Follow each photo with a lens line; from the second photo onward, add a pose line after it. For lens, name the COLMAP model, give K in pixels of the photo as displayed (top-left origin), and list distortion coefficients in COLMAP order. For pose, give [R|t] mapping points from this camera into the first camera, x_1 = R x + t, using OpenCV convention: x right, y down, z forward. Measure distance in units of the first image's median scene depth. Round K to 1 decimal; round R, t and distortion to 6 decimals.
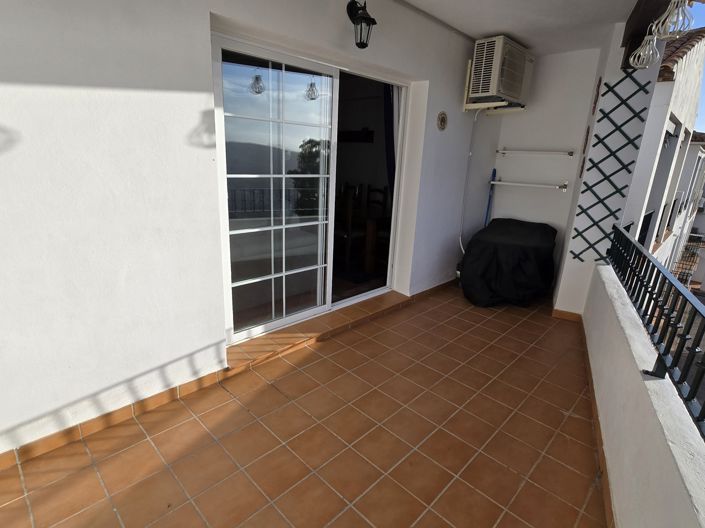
lens RADIAL K [[382.3, 0, 349.2], [0, 382.3, 262.7], [0, 0, 1]] dist [0.002789, -0.004192]
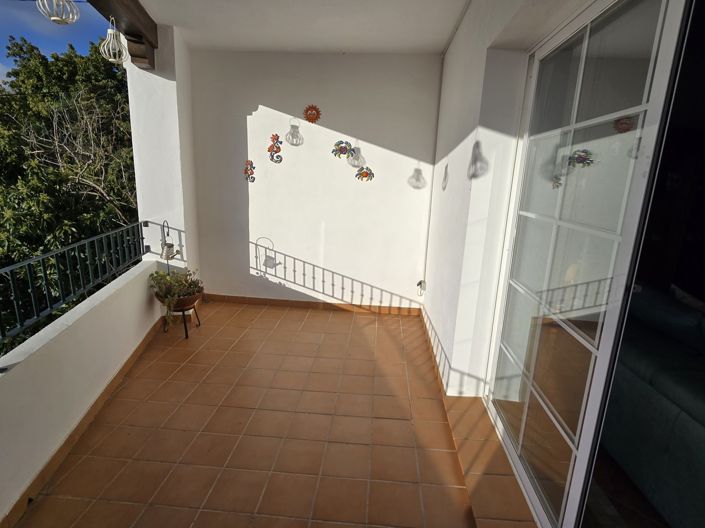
lens RADIAL K [[373.2, 0, 352.9], [0, 373.2, 268.1], [0, 0, 1]] dist [-0.002472, -0.000937]
pose [[-0.763981, 0.073351, -0.641056, 0.514529], [-0.254494, 0.878719, 0.403839, -0.387490], [0.592930, 0.471671, -0.652657, 1.482833]]
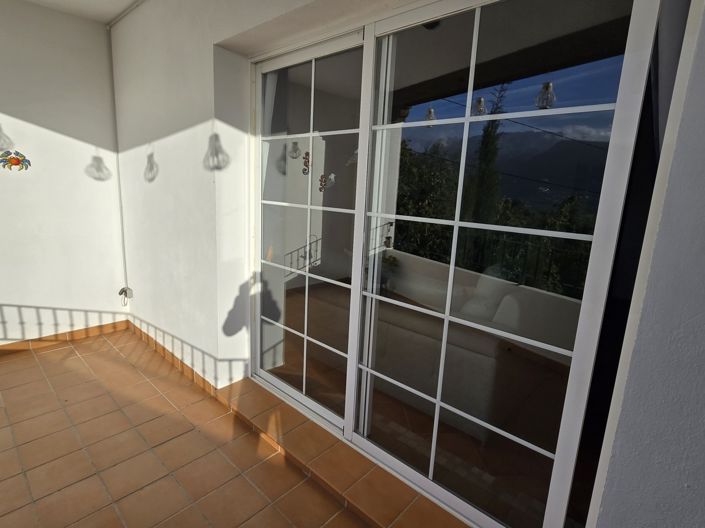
lens RADIAL K [[382.3, 0, 349.2], [0, 382.3, 262.7], [0, 0, 1]] dist [0.002789, -0.004192]
pose [[0.019606, 0.151101, -0.988324, 0.680887], [-0.323587, 0.936268, 0.136723, -0.305719], [0.945995, 0.317128, 0.067250, 1.275819]]
